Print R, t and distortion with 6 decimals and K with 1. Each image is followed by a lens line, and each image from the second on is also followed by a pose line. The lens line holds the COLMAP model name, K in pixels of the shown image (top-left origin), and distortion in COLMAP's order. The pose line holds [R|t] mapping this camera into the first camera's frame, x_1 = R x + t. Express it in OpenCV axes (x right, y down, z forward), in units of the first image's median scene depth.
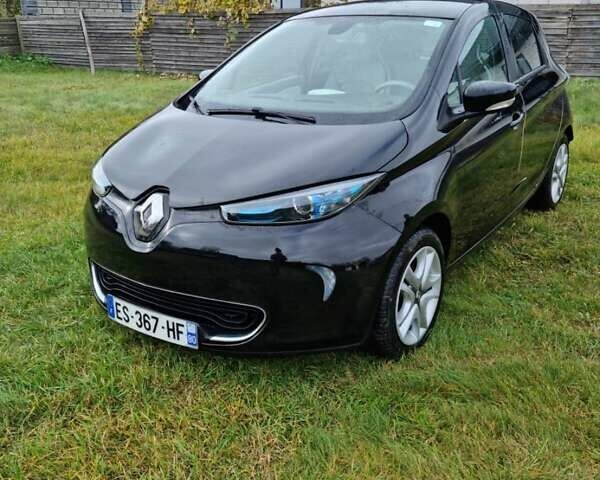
lens RADIAL K [[618.2, 0, 279.4], [0, 618.2, 241.1], [0, 0, 1]] dist [0.081718, -0.020226]
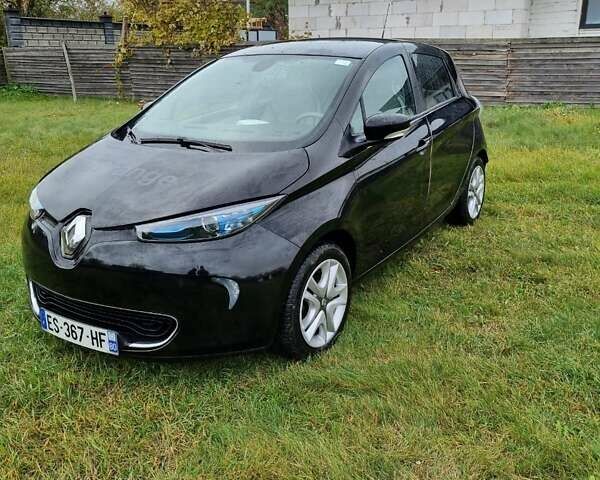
lens RADIAL K [[587.4, 0, 286.3], [0, 587.4, 239.3], [0, 0, 1]] dist [0.050605, 0.007984]
pose [[0.999202, -0.014661, 0.037167, 0.125515], [0.015721, 0.999473, -0.028411, 0.001700], [-0.036731, 0.028973, 0.998905, -0.067328]]
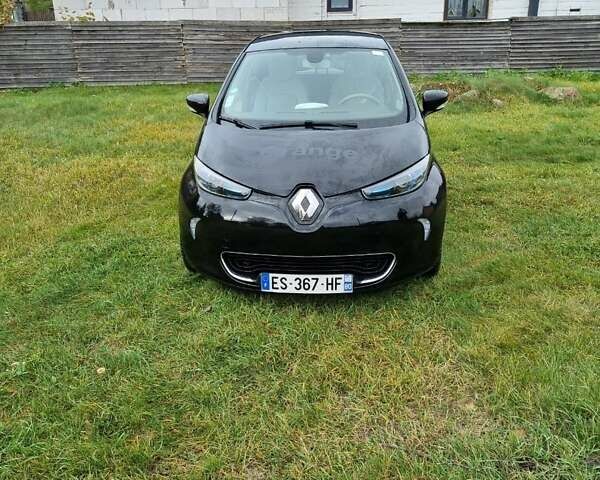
lens RADIAL K [[587.4, 0, 286.3], [0, 587.4, 239.3], [0, 0, 1]] dist [0.050605, 0.007984]
pose [[0.869003, -0.180764, 0.460606, -0.820722], [0.176983, 0.982849, 0.051812, -0.040179], [-0.462072, 0.036495, 0.886091, -0.122891]]
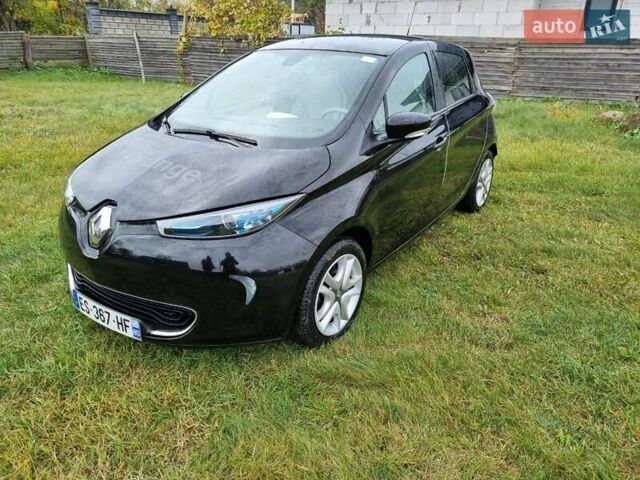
lens RADIAL K [[470.5, 0, 300.9], [0, 470.5, 246.1], [0, 0, 1]] dist [0.044358, -0.003392]
pose [[0.999718, 0.023279, 0.004738, 0.153829], [-0.023545, 0.997465, 0.067155, -0.068688], [-0.003162, -0.067247, 0.997731, 0.112317]]
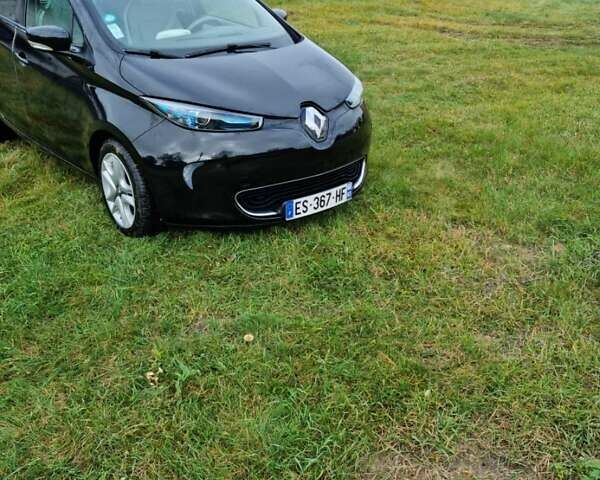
lens RADIAL K [[587.4, 0, 286.3], [0, 587.4, 239.3], [0, 0, 1]] dist [0.050605, 0.007984]
pose [[0.278219, -0.404204, 0.871329, -1.406445], [0.317062, 0.894945, 0.313920, -0.230328], [-0.906679, 0.188927, 0.377148, 0.588708]]
